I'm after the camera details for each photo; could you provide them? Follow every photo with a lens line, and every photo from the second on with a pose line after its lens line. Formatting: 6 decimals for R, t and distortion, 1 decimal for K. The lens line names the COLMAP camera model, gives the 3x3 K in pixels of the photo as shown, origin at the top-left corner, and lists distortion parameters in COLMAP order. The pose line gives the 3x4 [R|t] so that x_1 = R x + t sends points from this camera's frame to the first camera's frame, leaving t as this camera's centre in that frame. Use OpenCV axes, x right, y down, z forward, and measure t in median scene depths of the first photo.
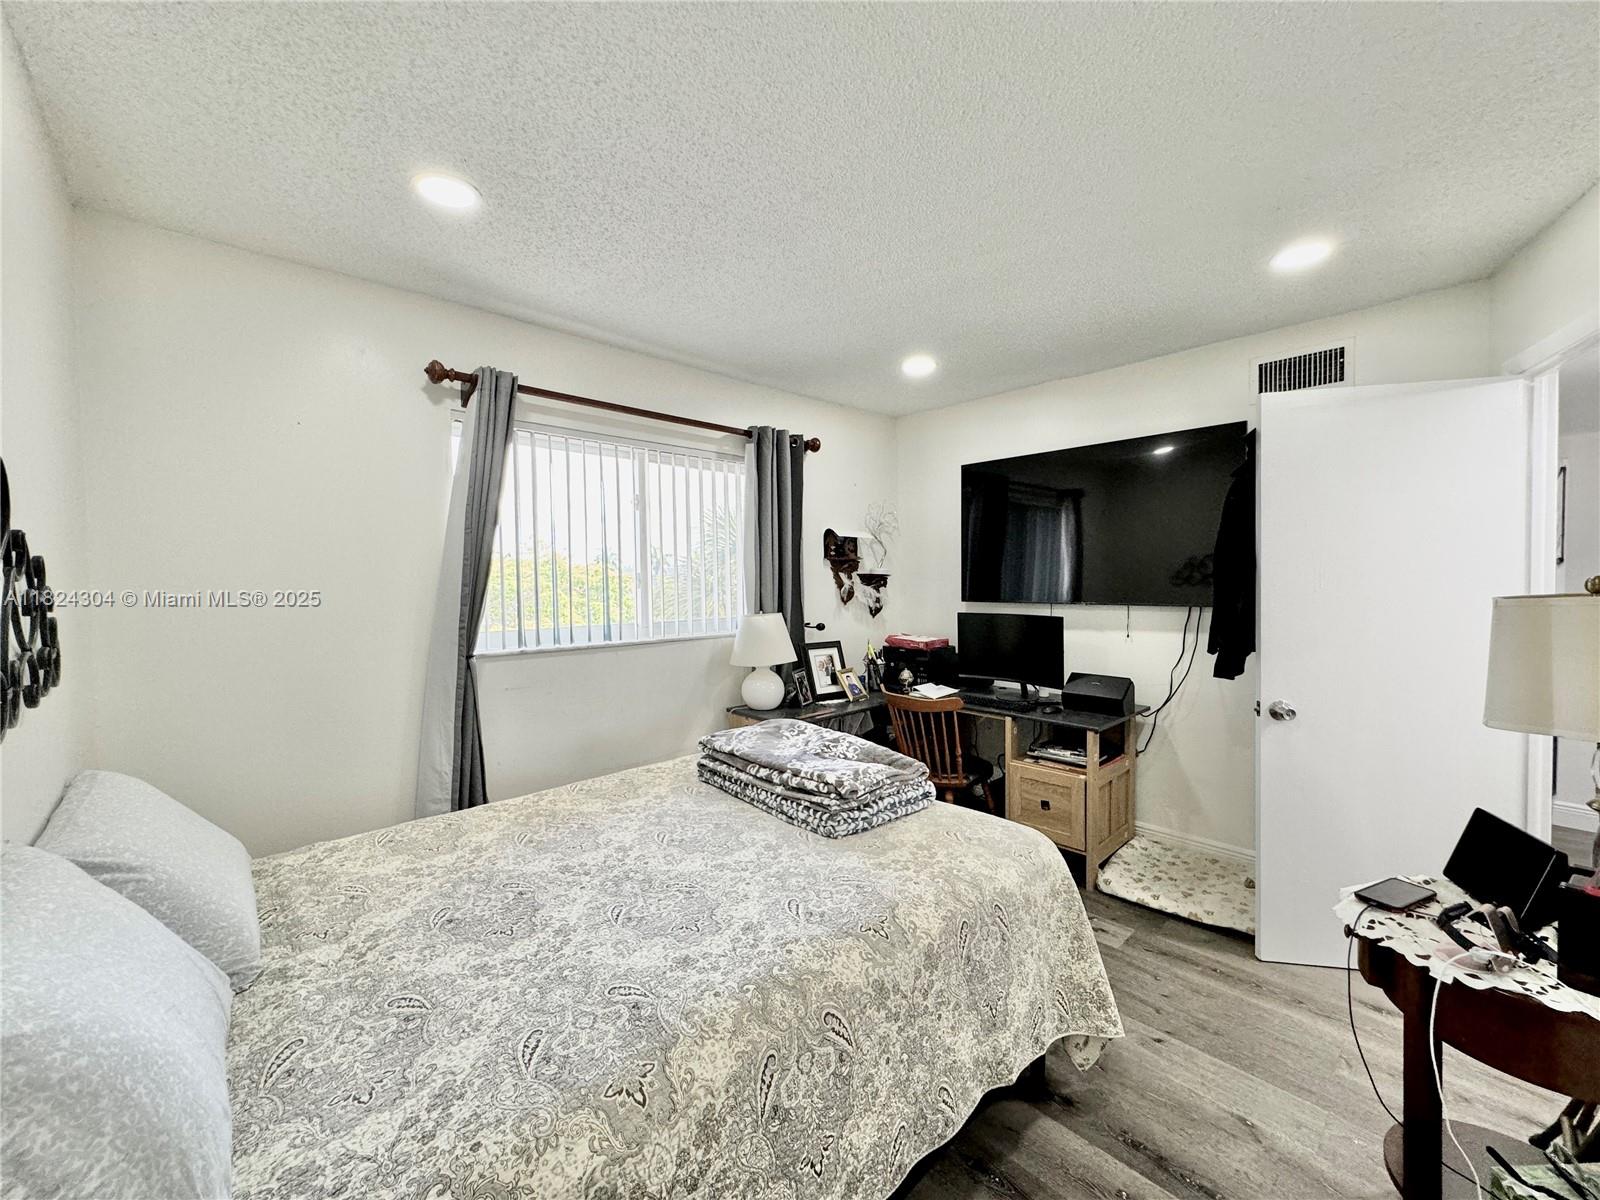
lens RADIAL K [[640.5, 0, 798.8], [0, 640.5, 600.7], [0, 0, 1]] dist [-0.003074, 0.000603]
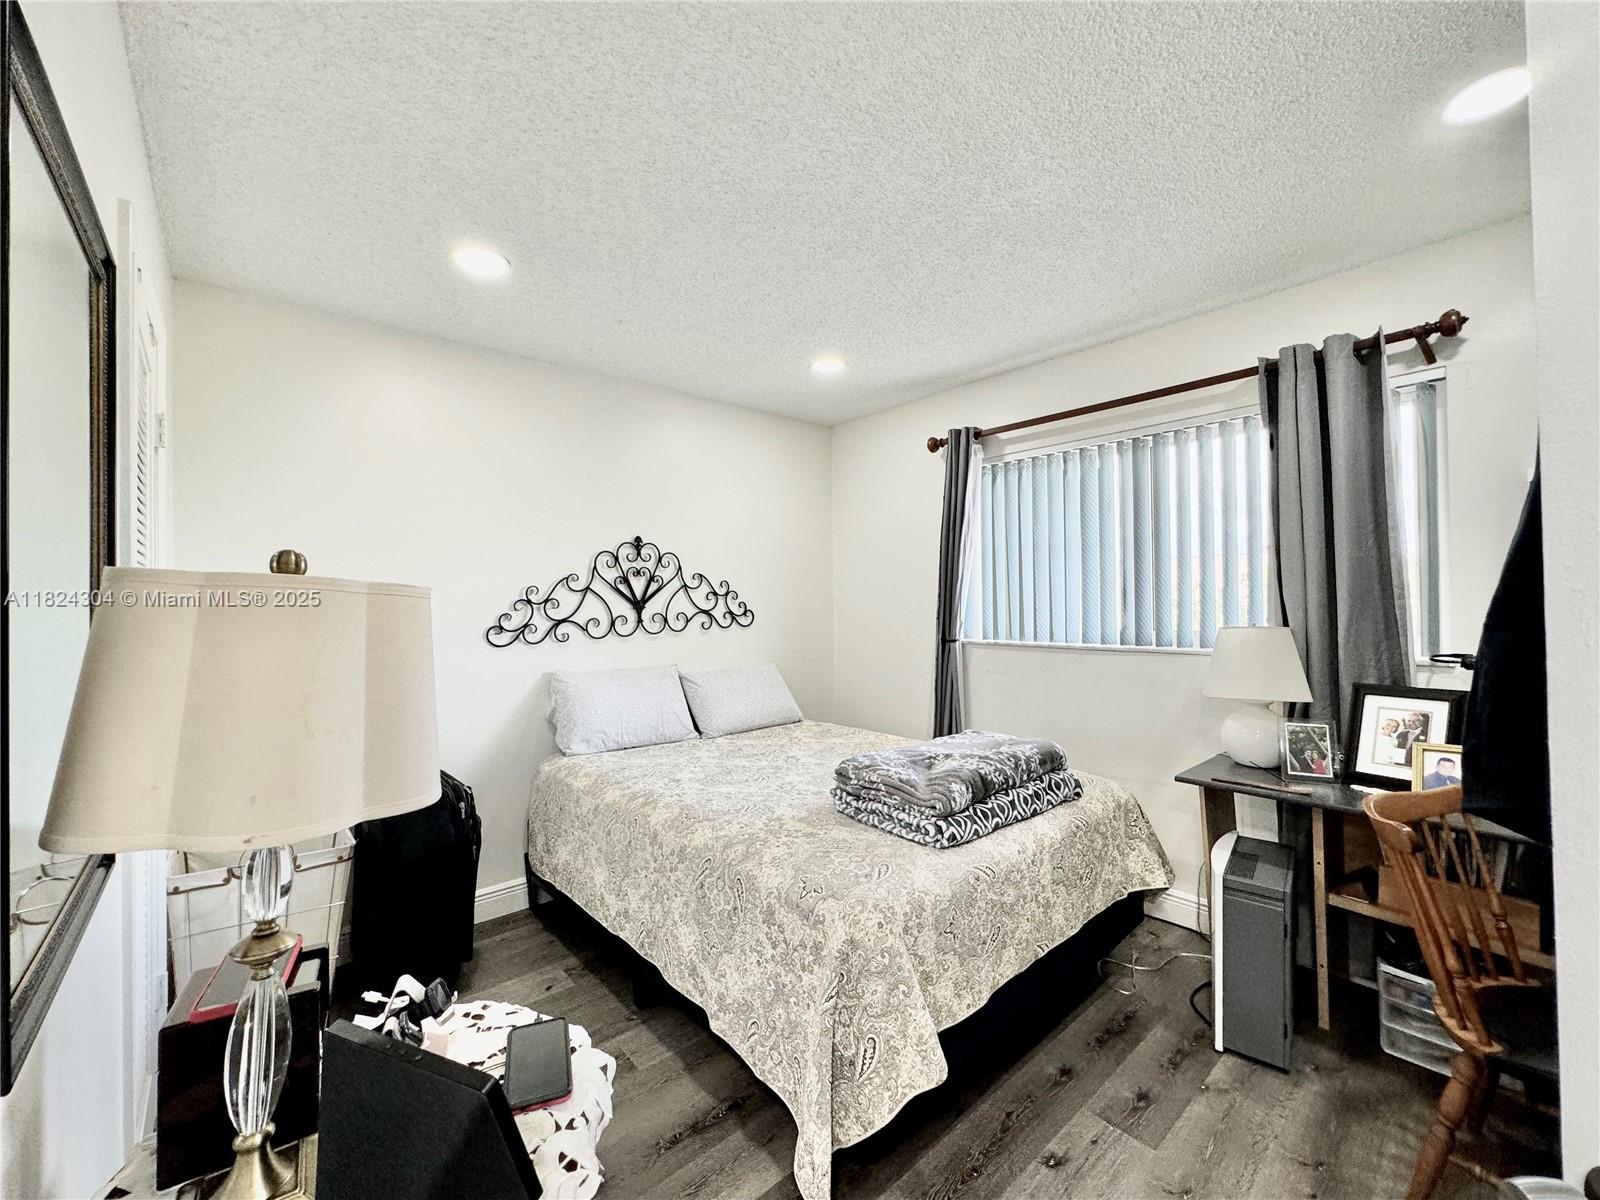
lens RADIAL K [[640.5, 0, 798.8], [0, 640.5, 600.7], [0, 0, 1]] dist [-0.003074, 0.000603]
pose [[-0.034293, 0.008044, -0.999379, 0.863760], [-0.022276, 0.999713, 0.008811, -0.003971], [0.999164, 0.022564, -0.034103, 0.704085]]
